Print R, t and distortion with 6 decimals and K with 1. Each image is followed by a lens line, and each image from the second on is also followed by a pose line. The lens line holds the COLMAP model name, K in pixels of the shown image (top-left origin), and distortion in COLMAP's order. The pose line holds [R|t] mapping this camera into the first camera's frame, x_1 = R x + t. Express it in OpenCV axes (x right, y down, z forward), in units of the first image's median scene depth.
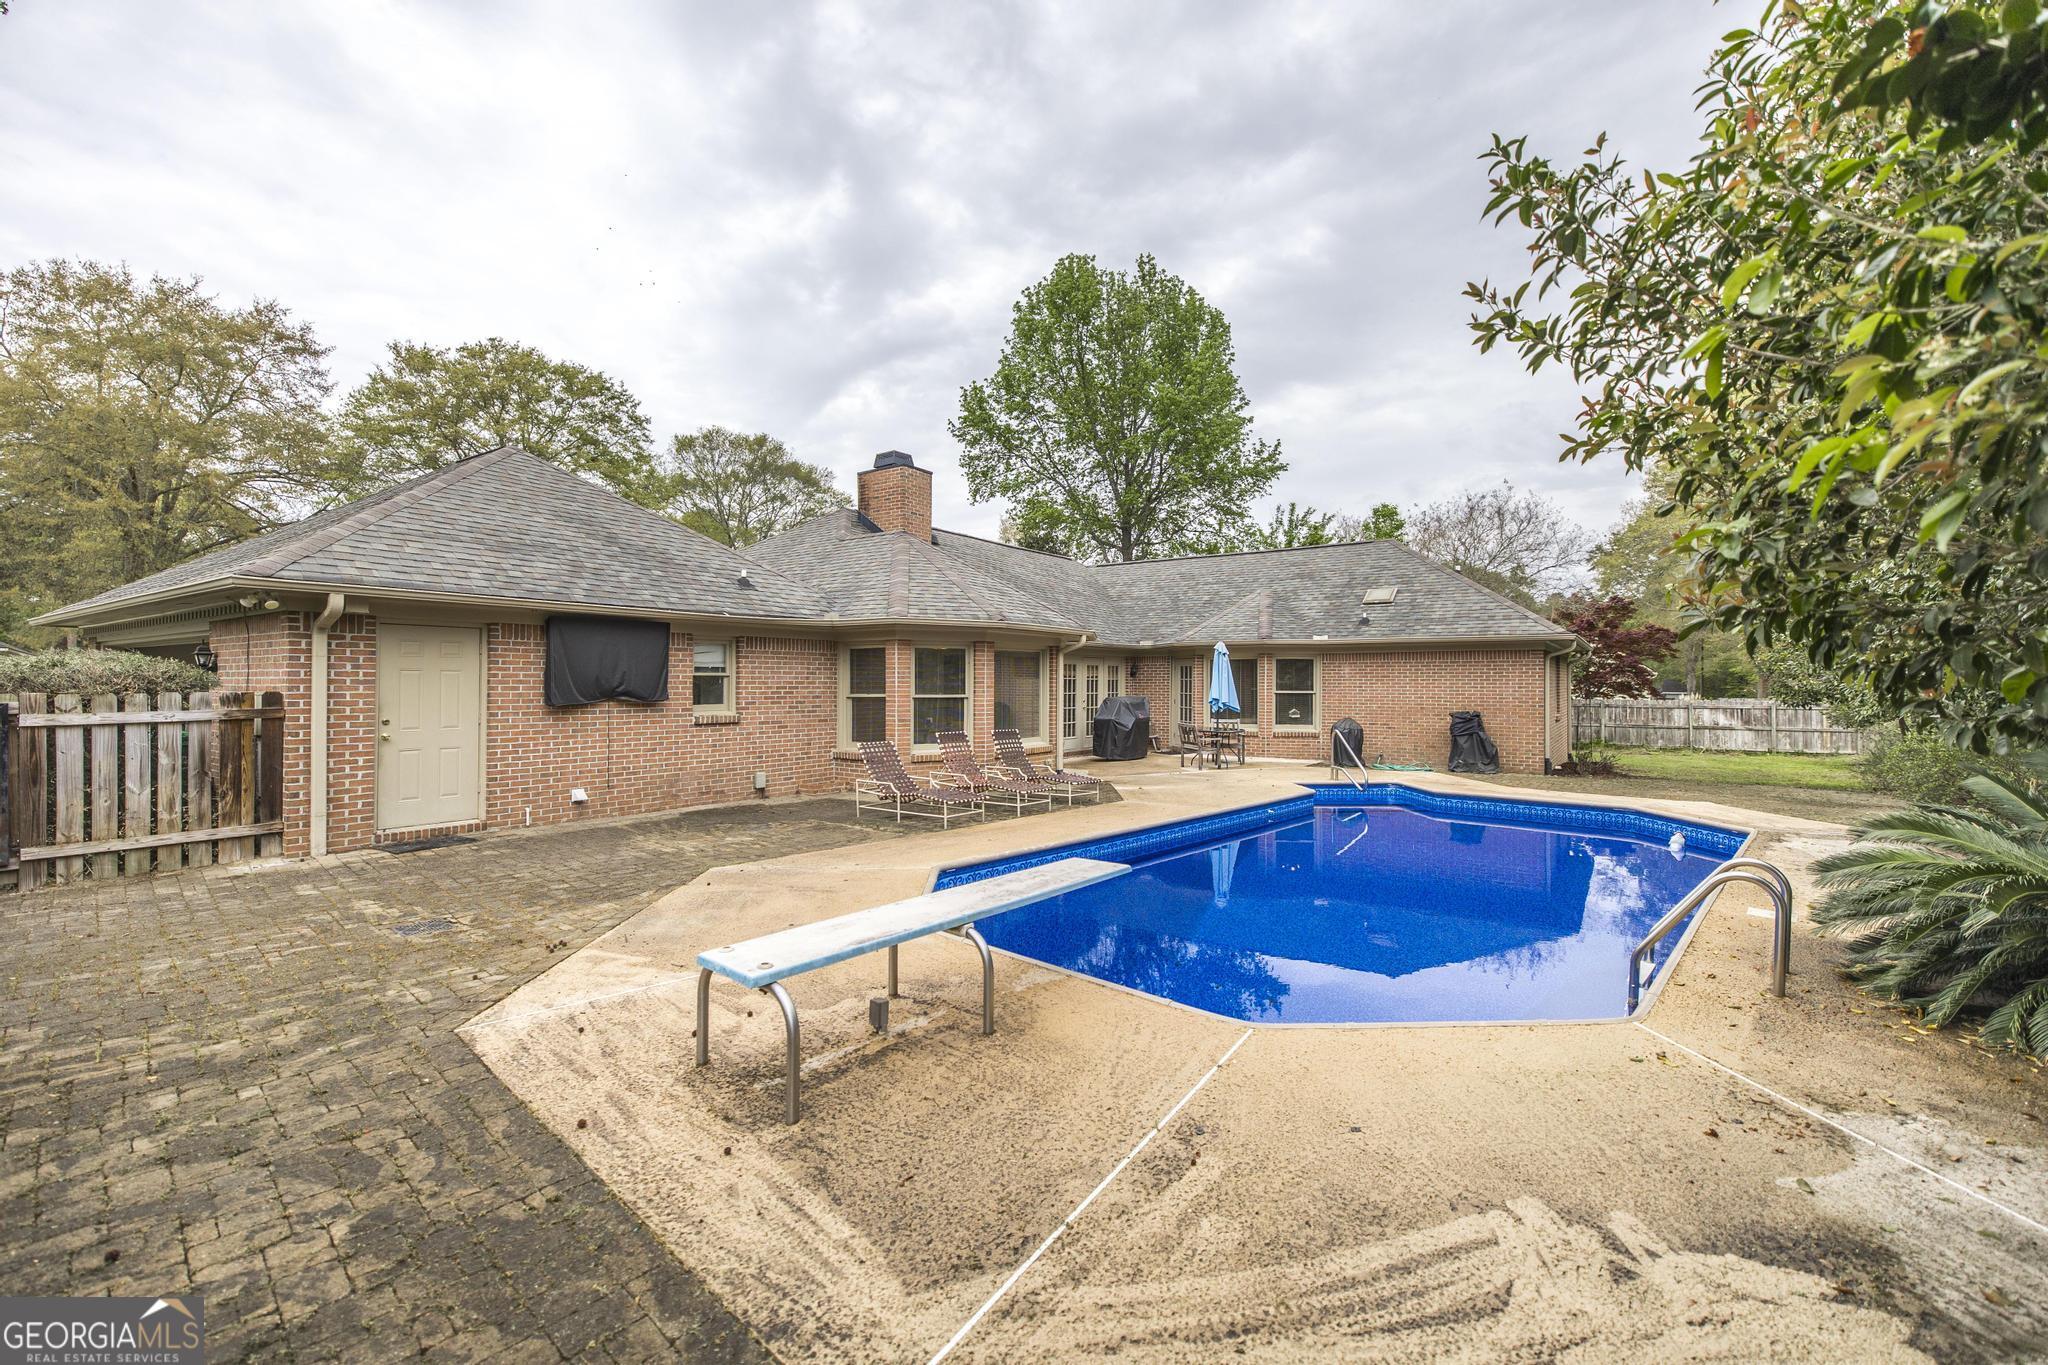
lens RADIAL K [[889.8, 0, 1015.4], [0, 889.8, 684.3], [0, 0, 1]] dist [0.000734, -0.001371]
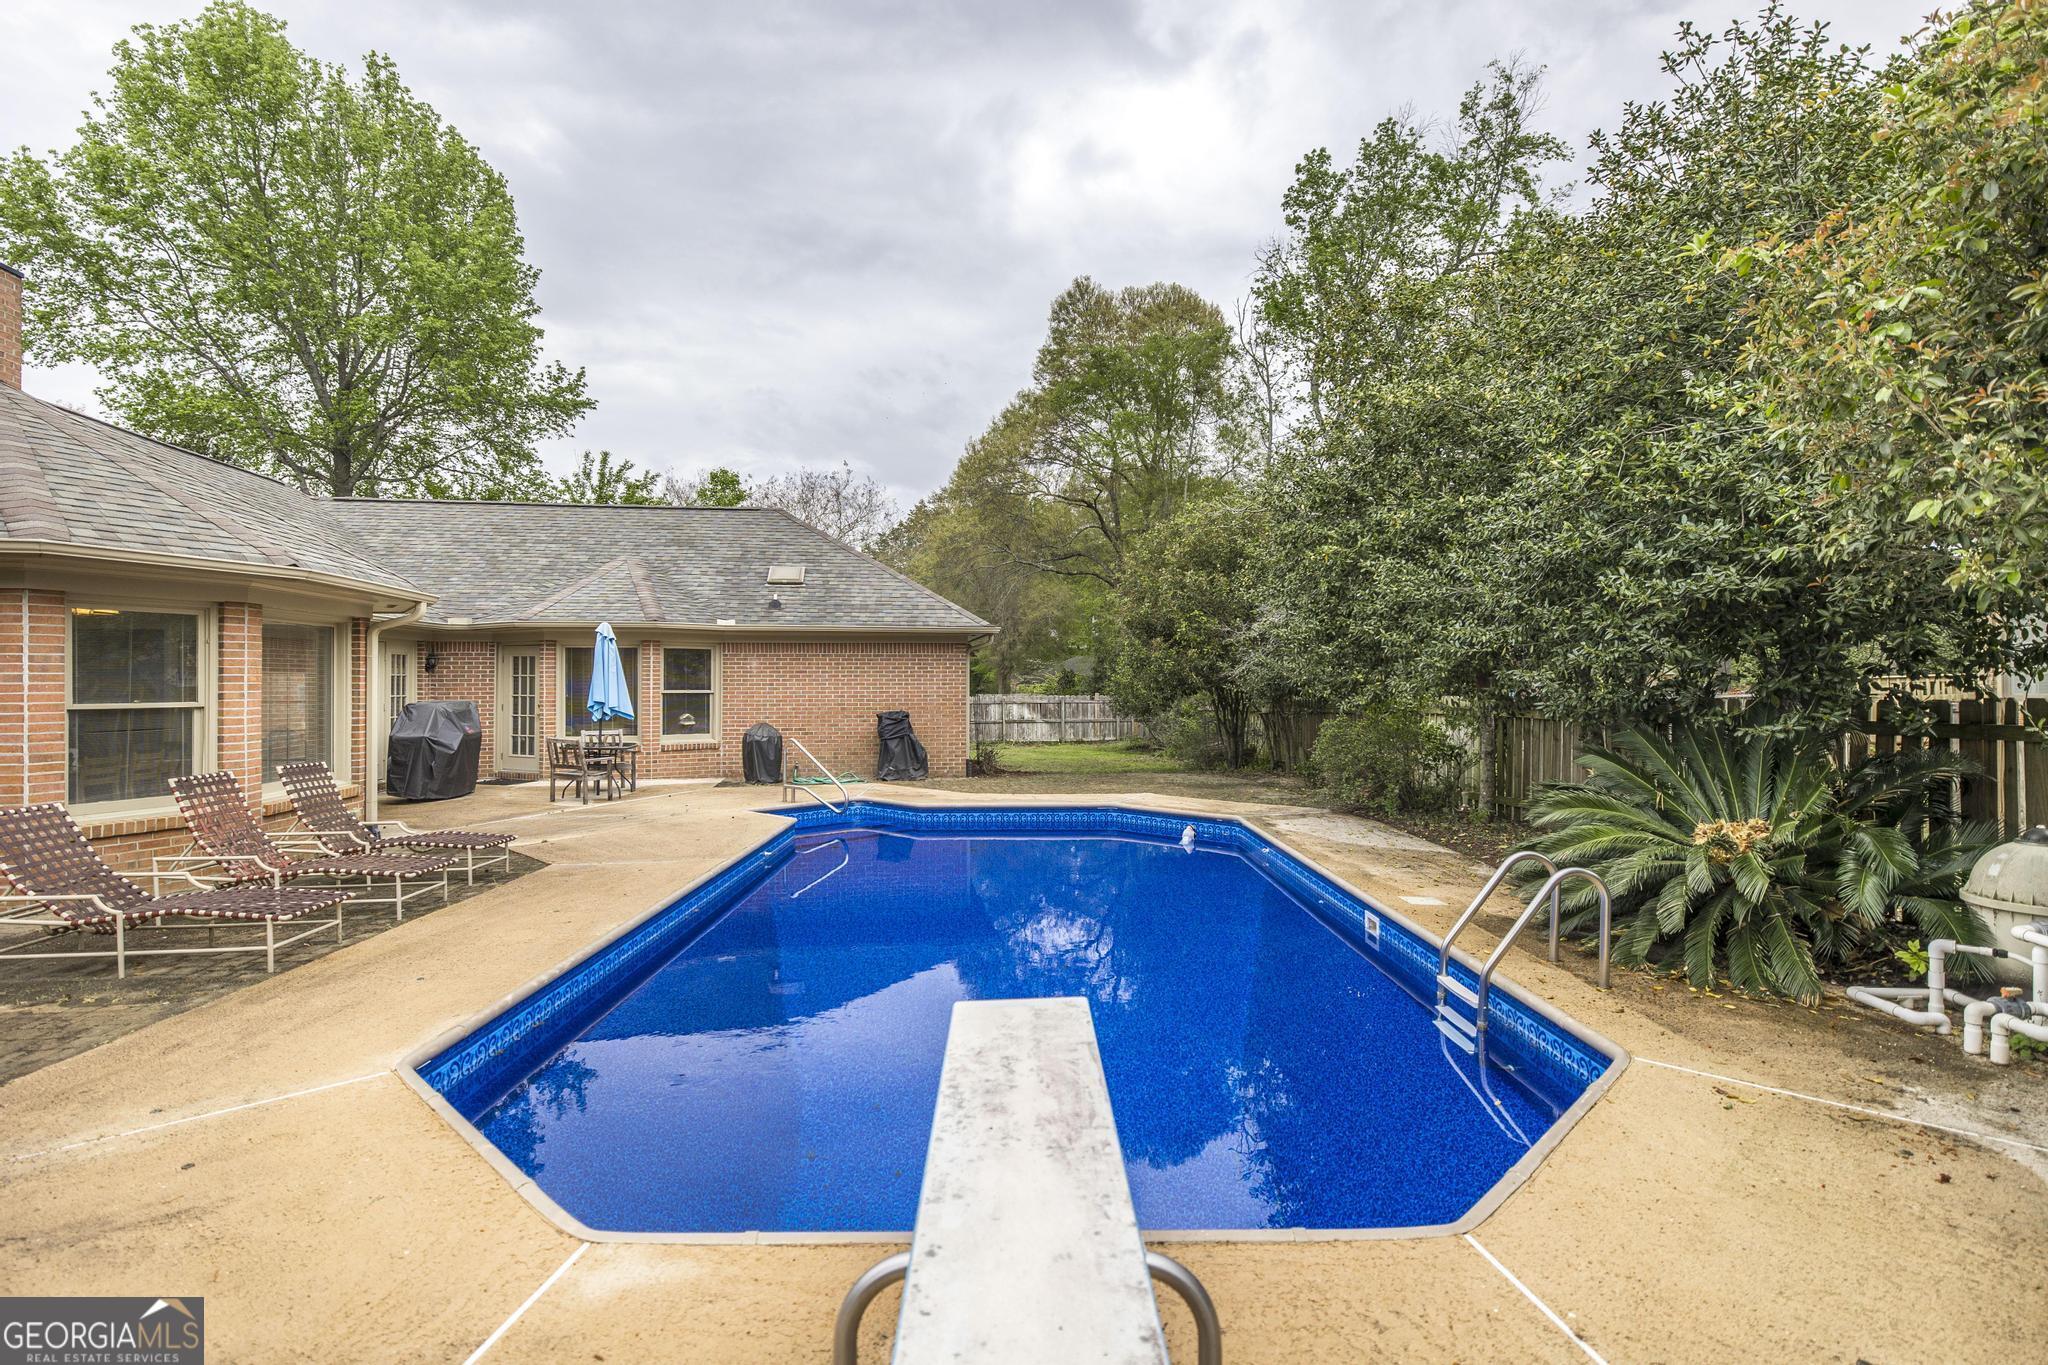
lens RADIAL K [[1022.1, 0, 1029.8], [0, 1022.1, 678.7], [0, 0, 1]] dist [0.002245, 0.001901]
pose [[0.706743, -0.001322, 0.707469, -0.077912], [0.004590, 0.999986, -0.002716, 0.000886], [-0.707455, 0.005167, 0.706739, 0.123534]]
